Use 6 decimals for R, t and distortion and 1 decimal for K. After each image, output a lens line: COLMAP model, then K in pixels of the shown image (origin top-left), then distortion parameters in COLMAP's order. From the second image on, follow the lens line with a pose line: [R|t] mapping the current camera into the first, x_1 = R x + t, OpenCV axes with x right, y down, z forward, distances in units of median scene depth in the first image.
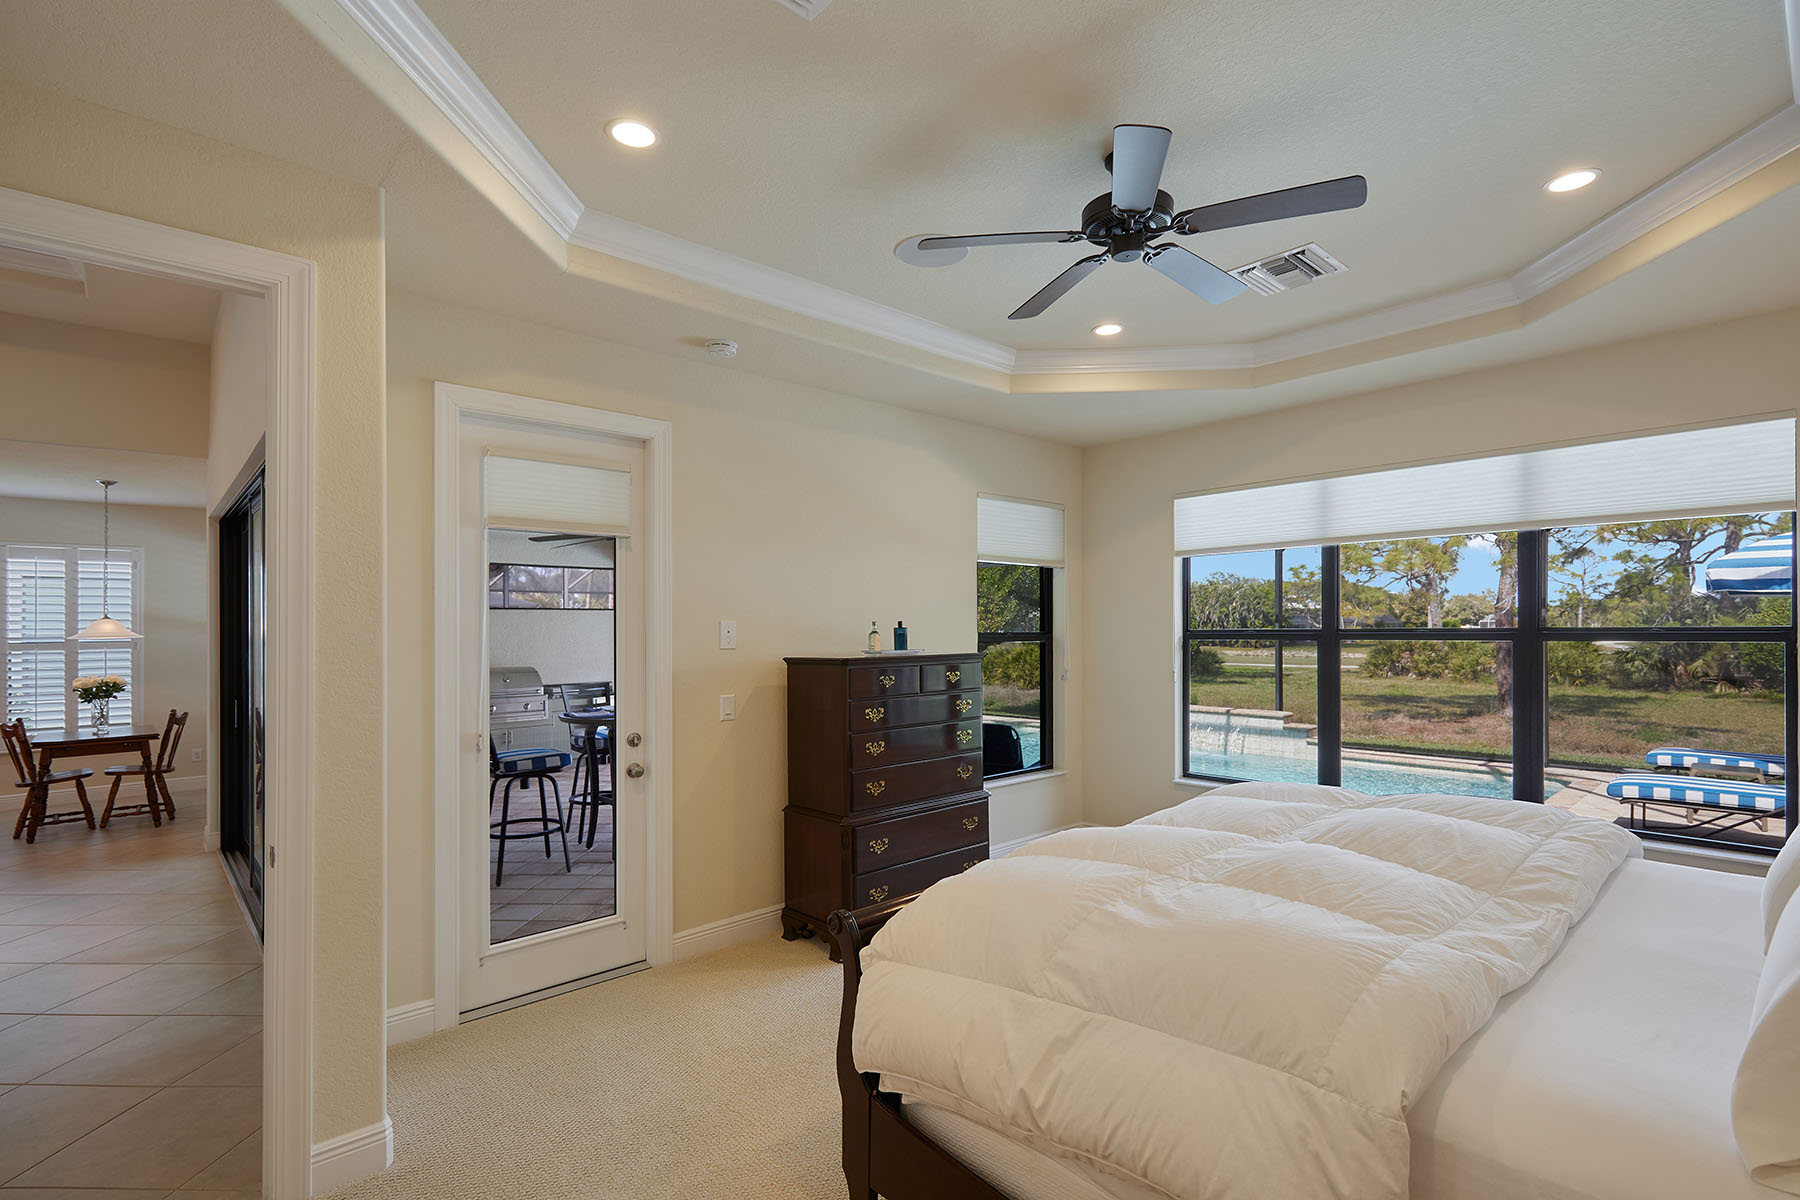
lens RADIAL K [[831.6, 0, 898.2], [0, 831.6, 624.3], [0, 0, 1]] dist [0.000929, 0.000071]
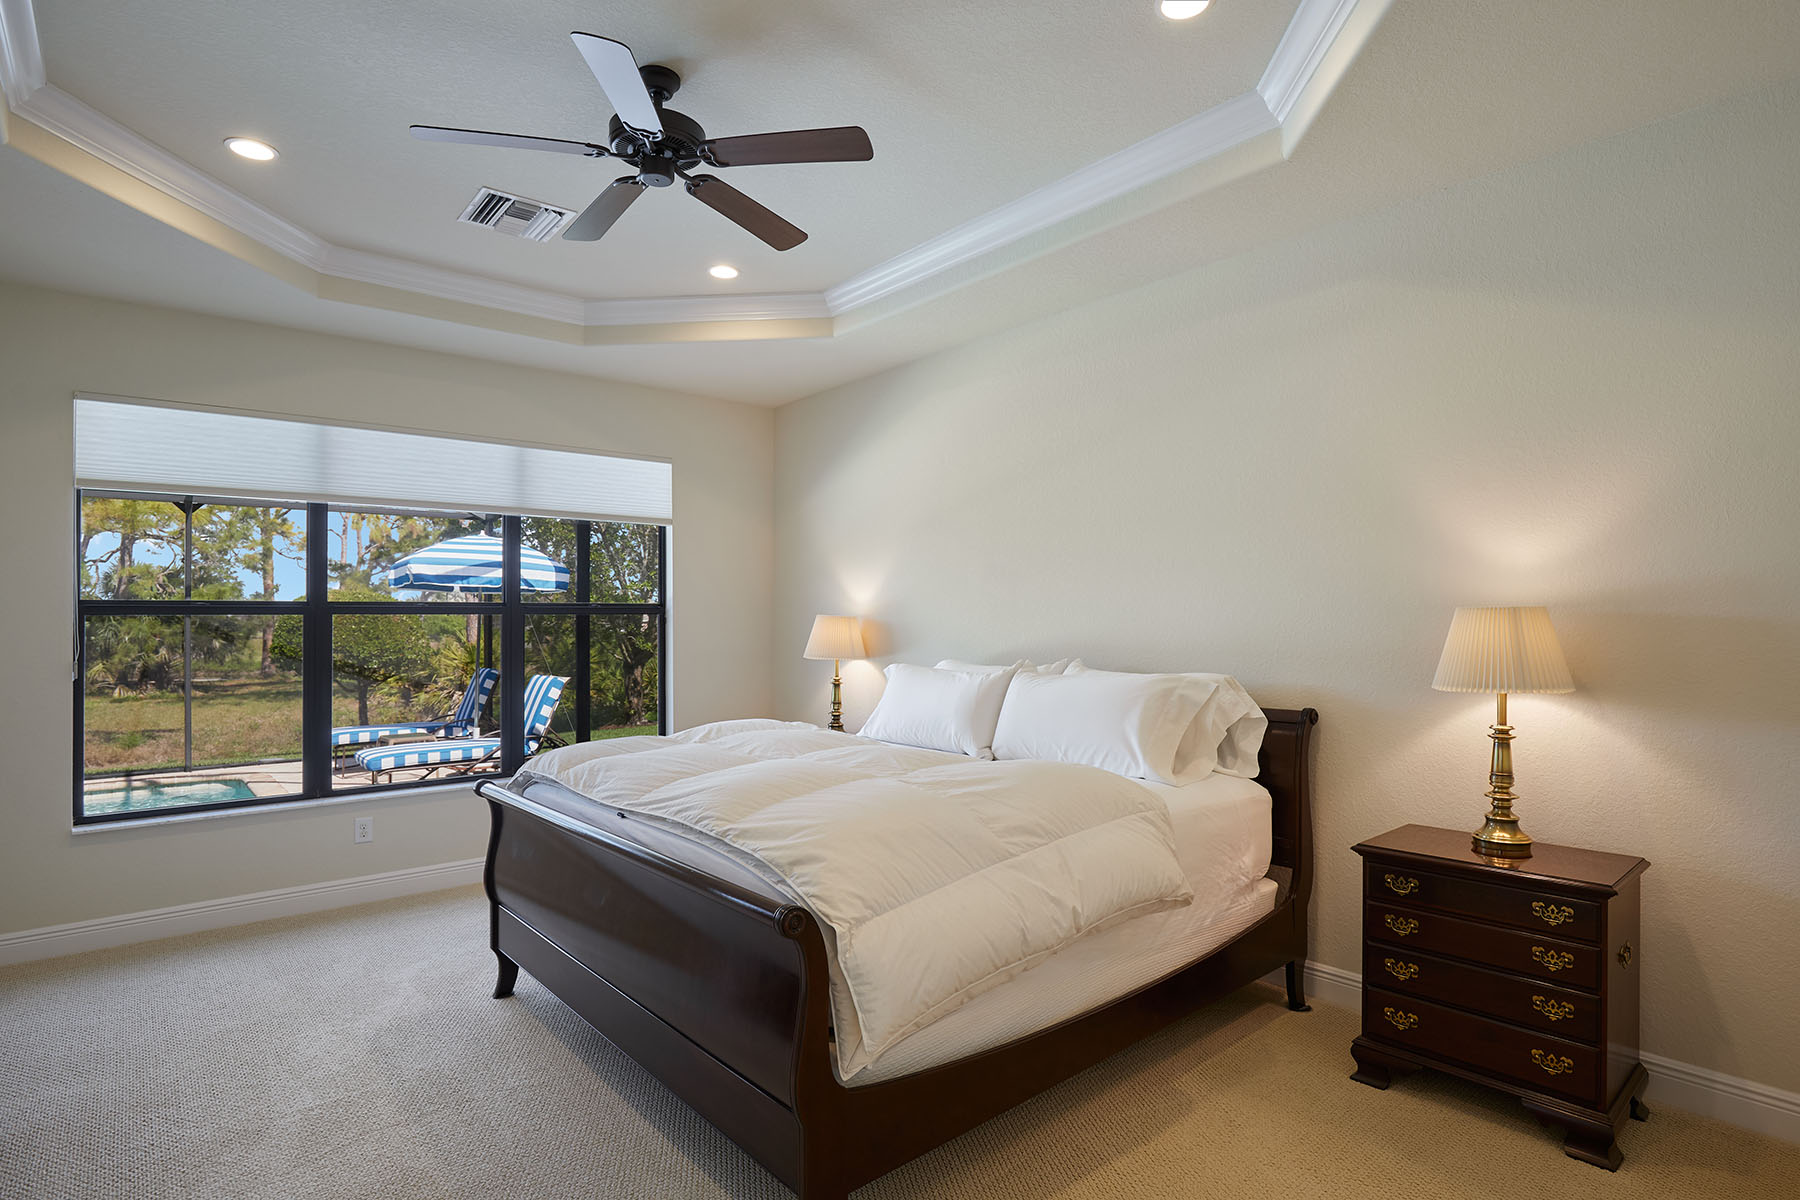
lens RADIAL K [[940.8, 0, 900.0], [0, 940.8, 600.0], [0, 0, 1]] dist [-0.019503, 0.002518]
pose [[0.041592, 0.029957, 0.998685, -0.329069], [0.002531, 0.999544, -0.030088, 0.027592], [-0.999131, 0.003779, 0.041497, 0.291474]]
